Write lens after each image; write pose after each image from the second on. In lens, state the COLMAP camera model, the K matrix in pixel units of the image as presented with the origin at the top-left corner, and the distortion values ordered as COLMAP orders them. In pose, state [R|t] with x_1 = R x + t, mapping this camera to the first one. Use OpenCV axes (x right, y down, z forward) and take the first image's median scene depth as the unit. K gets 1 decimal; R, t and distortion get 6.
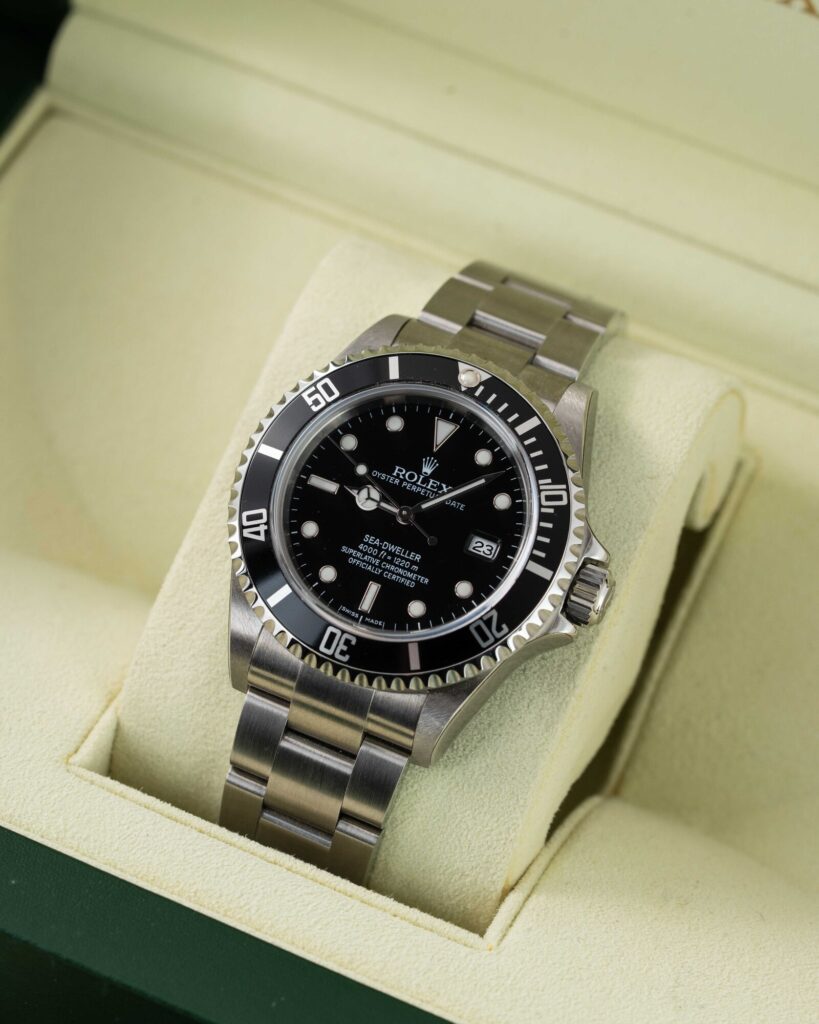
lens RADIAL K [[4887.5, 0, 406.3], [0, 4887.5, 514.0], [0, 0, 1]] dist [-0.030610, 0.000000]
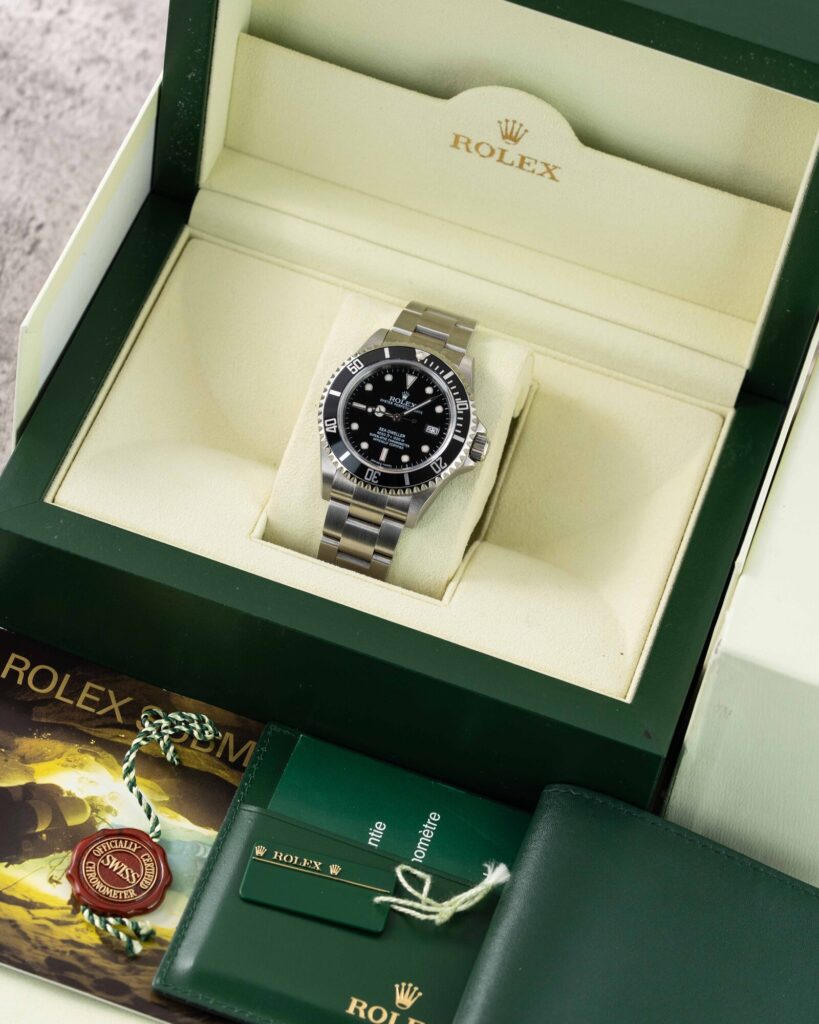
lens RADIAL K [[4887.5, 0, 410.8], [0, 4887.5, 511.8], [0, 0, 1]] dist [-0.030610, 0.000000]
pose [[0.992626, -0.057372, 0.106784, -0.235642], [0.055446, 0.998243, 0.020920, -0.003231], [-0.107796, -0.014845, 0.994062, -1.240253]]
